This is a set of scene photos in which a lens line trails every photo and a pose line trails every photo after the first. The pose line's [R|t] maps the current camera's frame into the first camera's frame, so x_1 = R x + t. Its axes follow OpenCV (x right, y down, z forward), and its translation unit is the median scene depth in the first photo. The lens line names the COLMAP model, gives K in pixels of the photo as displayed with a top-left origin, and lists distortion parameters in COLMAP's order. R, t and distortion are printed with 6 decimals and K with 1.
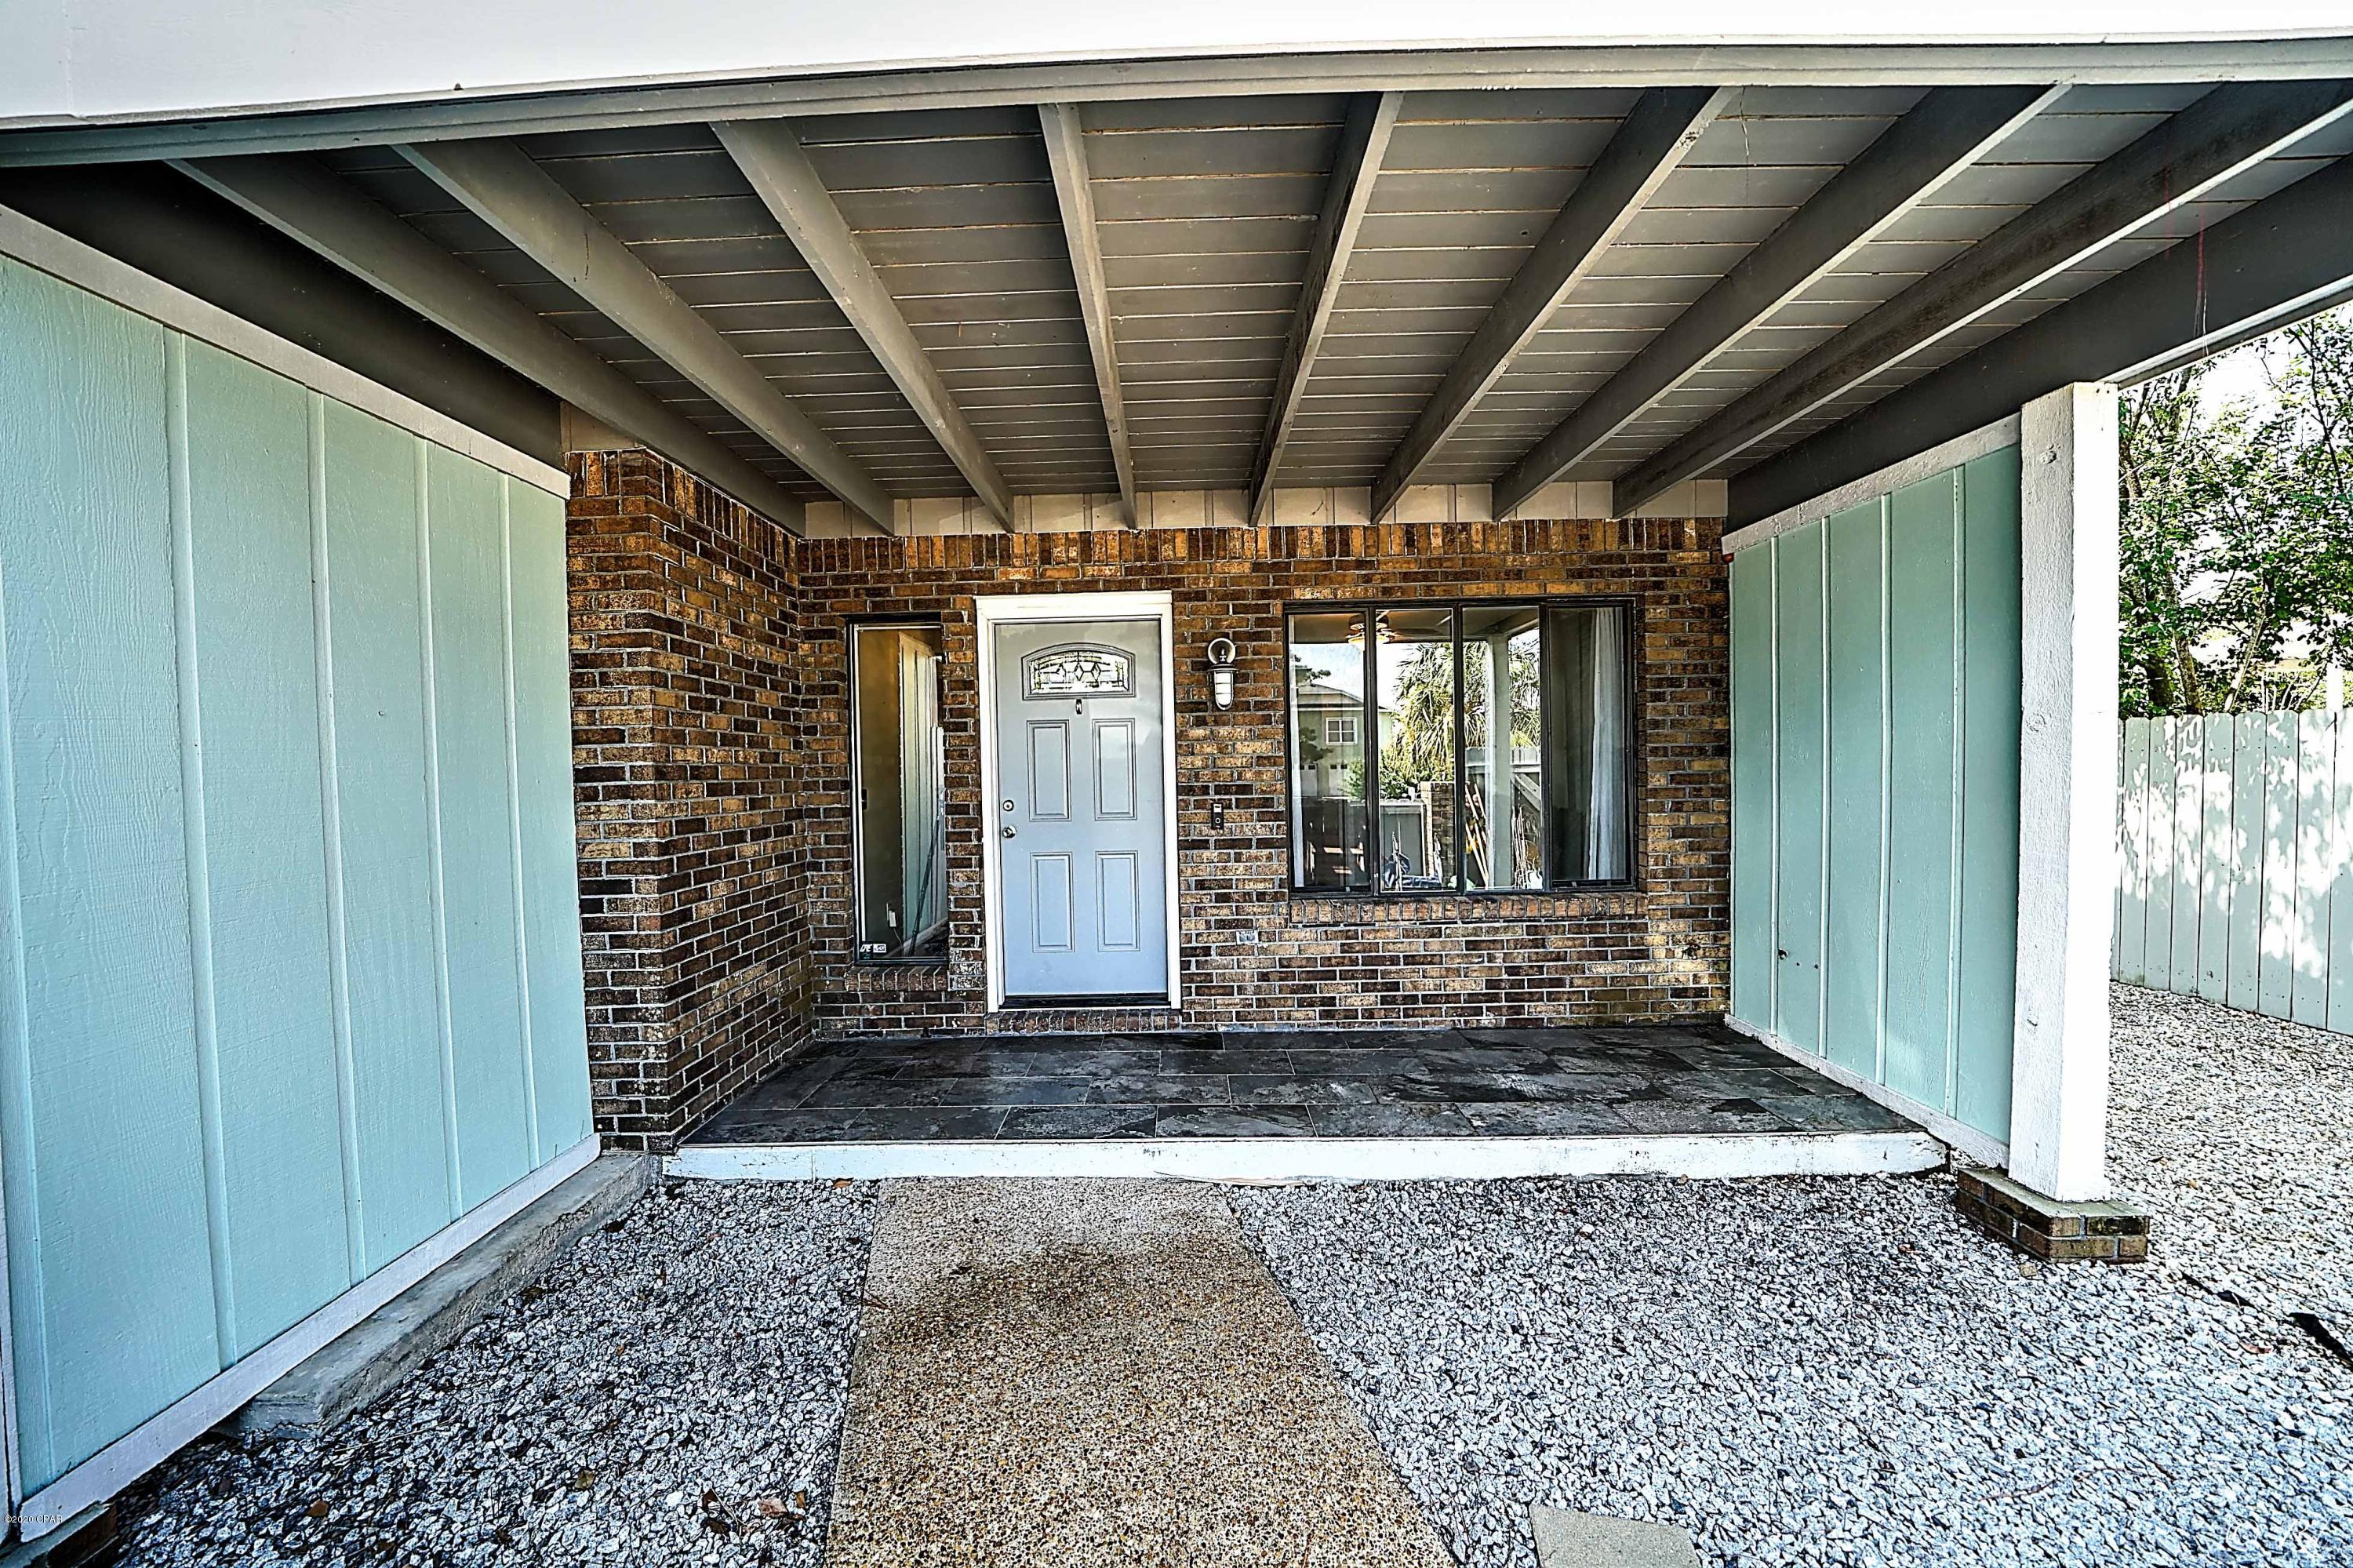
lens RADIAL K [[815.7, 0, 1173.2], [0, 815.7, 788.2], [0, 0, 1]] dist [-0.022892, 0.000459]
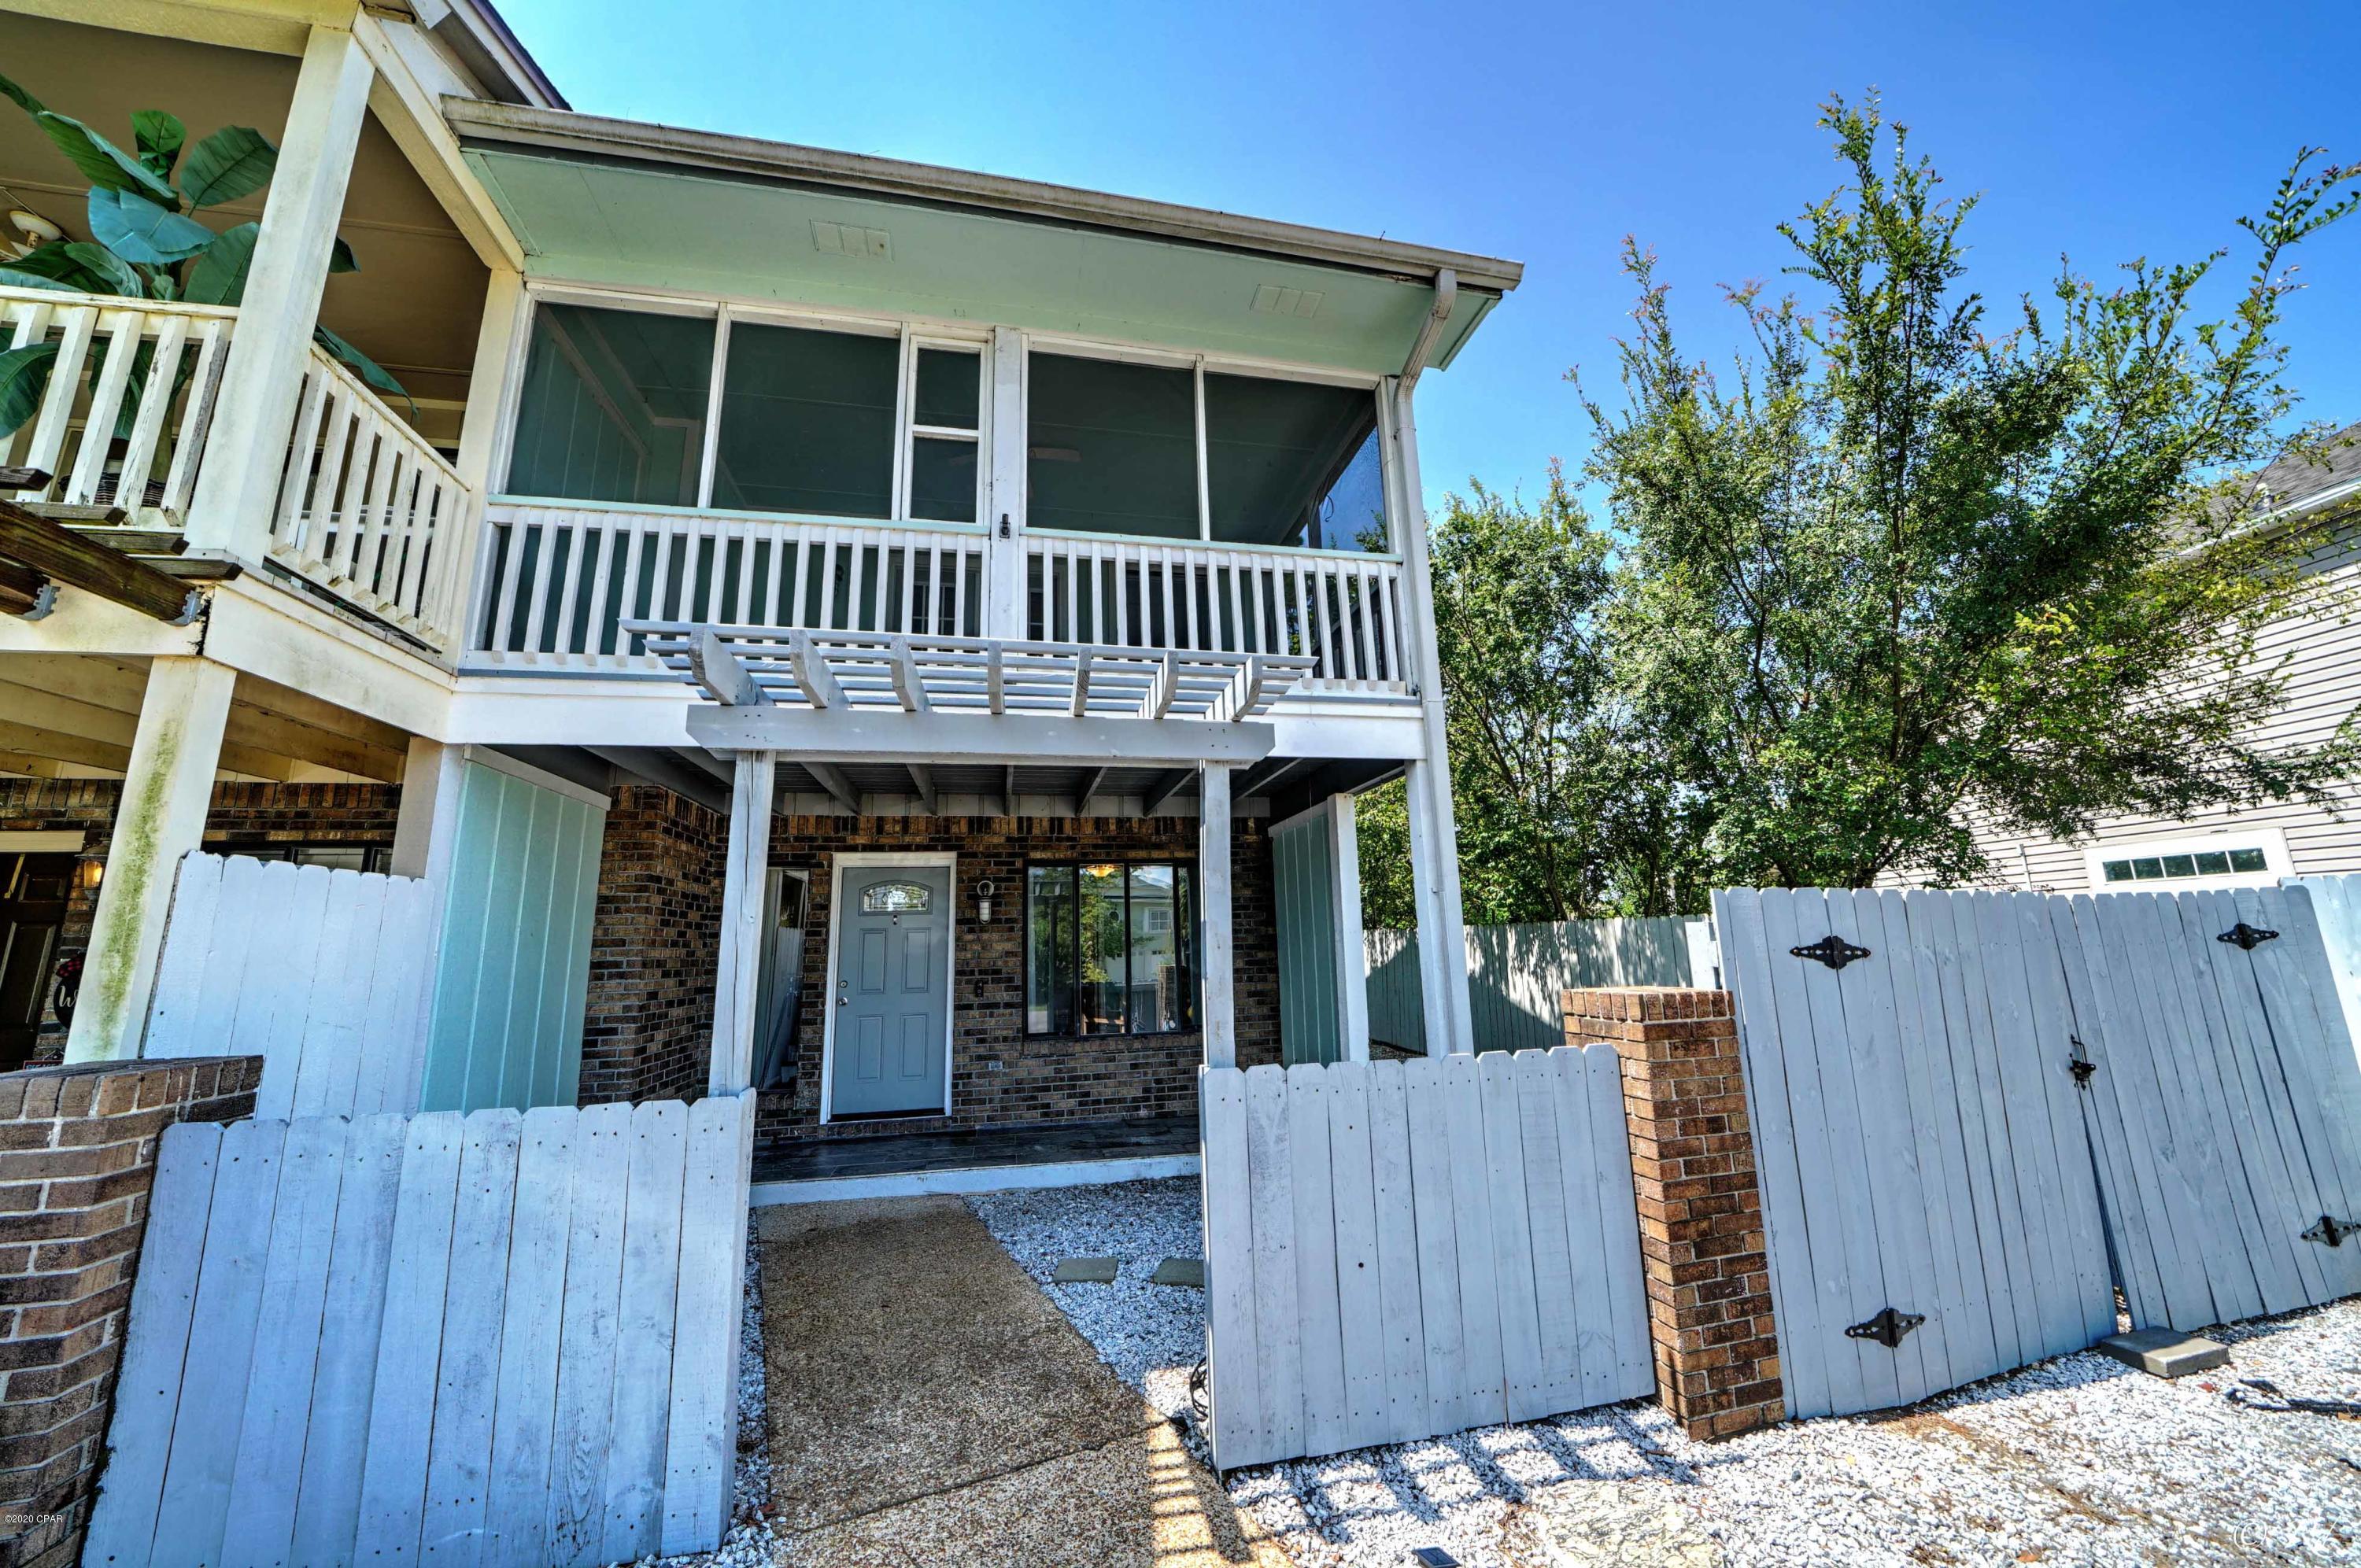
lens RADIAL K [[818.3, 0, 1182.7], [0, 818.3, 784.2], [0, 0, 1]] dist [-0.022892, 0.000459]
pose [[0.975839, 0.036254, 0.215463, 0.085343], [0.013808, 0.973934, -0.226410, 0.010797], [-0.218055, 0.223915, 0.949902, -0.744799]]
